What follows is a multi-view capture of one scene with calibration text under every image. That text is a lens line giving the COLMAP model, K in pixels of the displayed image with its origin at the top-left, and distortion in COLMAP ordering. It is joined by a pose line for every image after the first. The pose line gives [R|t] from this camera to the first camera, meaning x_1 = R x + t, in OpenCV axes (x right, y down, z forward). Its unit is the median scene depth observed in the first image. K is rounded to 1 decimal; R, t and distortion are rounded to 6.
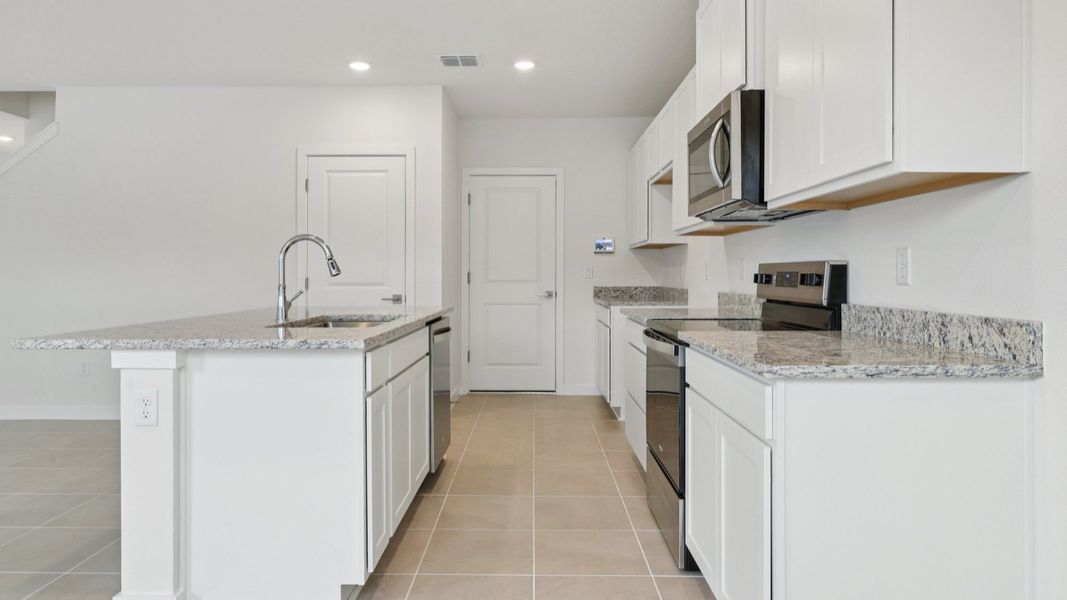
lens RADIAL K [[654.4, 0, 518.4], [0, 654.4, 275.2], [0, 0, 1]] dist [-0.001569, -0.001262]
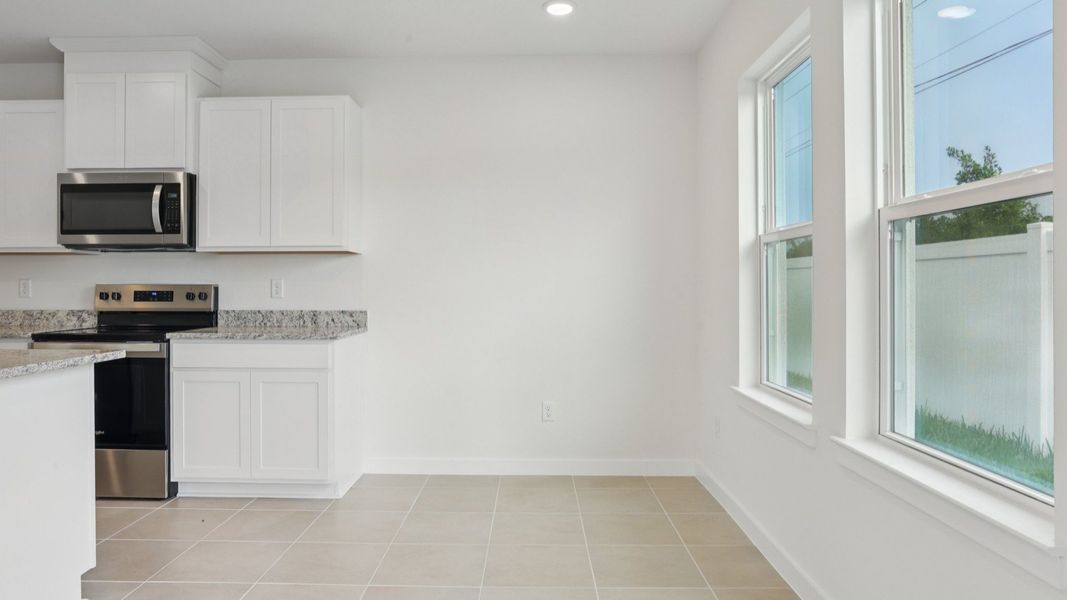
lens RADIAL K [[740.6, 0, 530.1], [0, 740.6, 278.8], [0, 0, 1]] dist [-0.034293, 0.000549]
pose [[-0.001924, 0.008366, 0.999963, -1.146810], [0.001193, 0.999964, -0.008364, -0.016735], [-0.999997, 0.001177, -0.001934, 0.170595]]
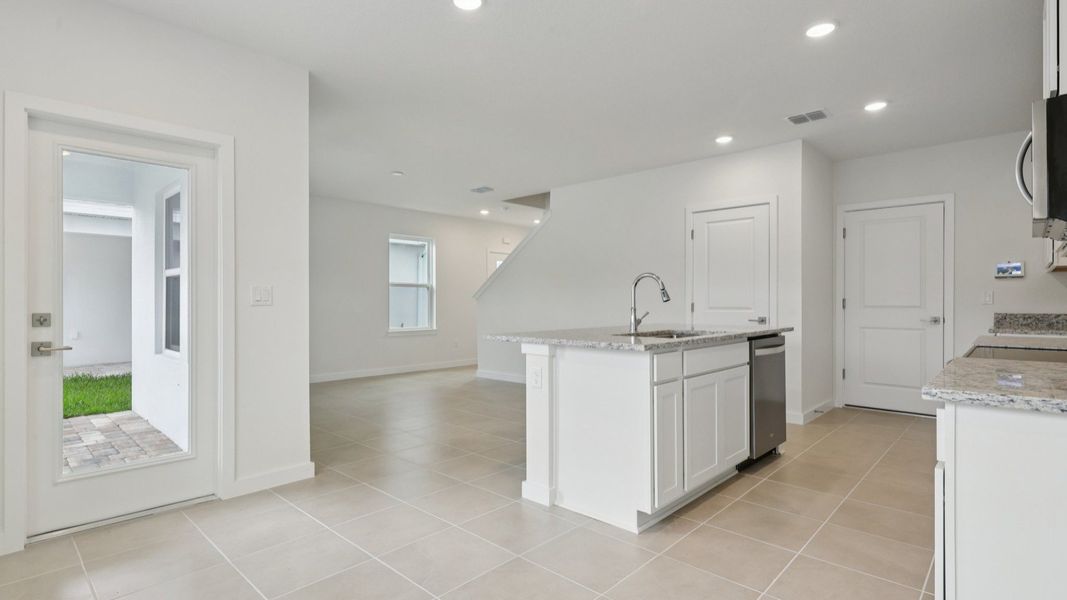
lens RADIAL K [[515.3, 0, 536.0], [0, 515.3, 304.2], [0, 0, 1]] dist [0.000755, 0.000119]
pose [[0.743954, 0.003727, -0.668220, 0.254076], [-0.000014, 0.999985, 0.005562, 0.000483], [0.668230, -0.004129, 0.743943, -0.013494]]
